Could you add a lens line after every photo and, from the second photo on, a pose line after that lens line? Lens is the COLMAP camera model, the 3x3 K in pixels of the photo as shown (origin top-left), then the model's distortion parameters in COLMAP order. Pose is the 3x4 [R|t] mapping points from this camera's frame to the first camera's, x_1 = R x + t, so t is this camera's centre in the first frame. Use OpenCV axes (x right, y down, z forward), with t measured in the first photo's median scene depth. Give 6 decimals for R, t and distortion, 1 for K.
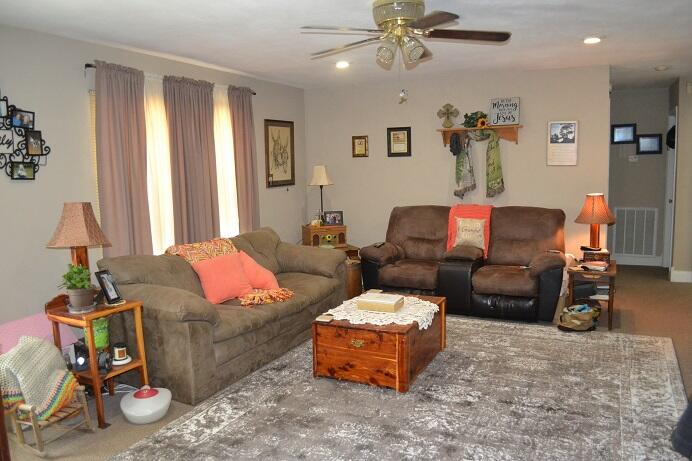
lens RADIAL K [[554.2, 0, 345.8], [0, 554.2, 231.6], [0, 0, 1]] dist [-0.078803, 0.008020]
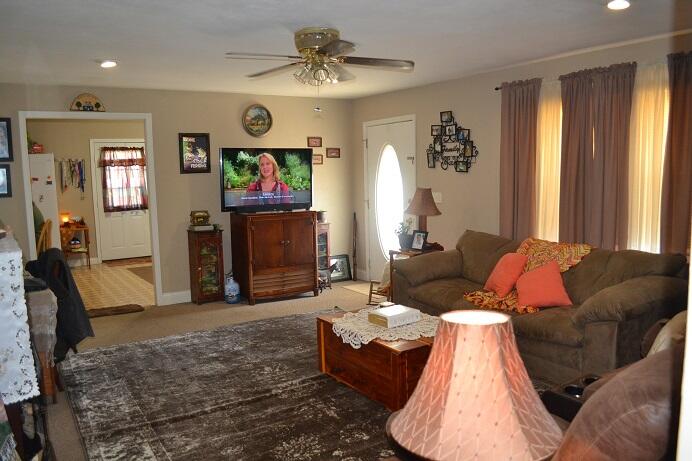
lens RADIAL K [[554.2, 0, 346.2], [0, 554.2, 234.5], [0, 0, 1]] dist [-0.078803, 0.008020]
pose [[-0.527015, 0.134602, -0.839129, 0.991998], [-0.066031, 0.977908, 0.198334, -0.216156], [0.847287, 0.159934, -0.506484, 1.556098]]
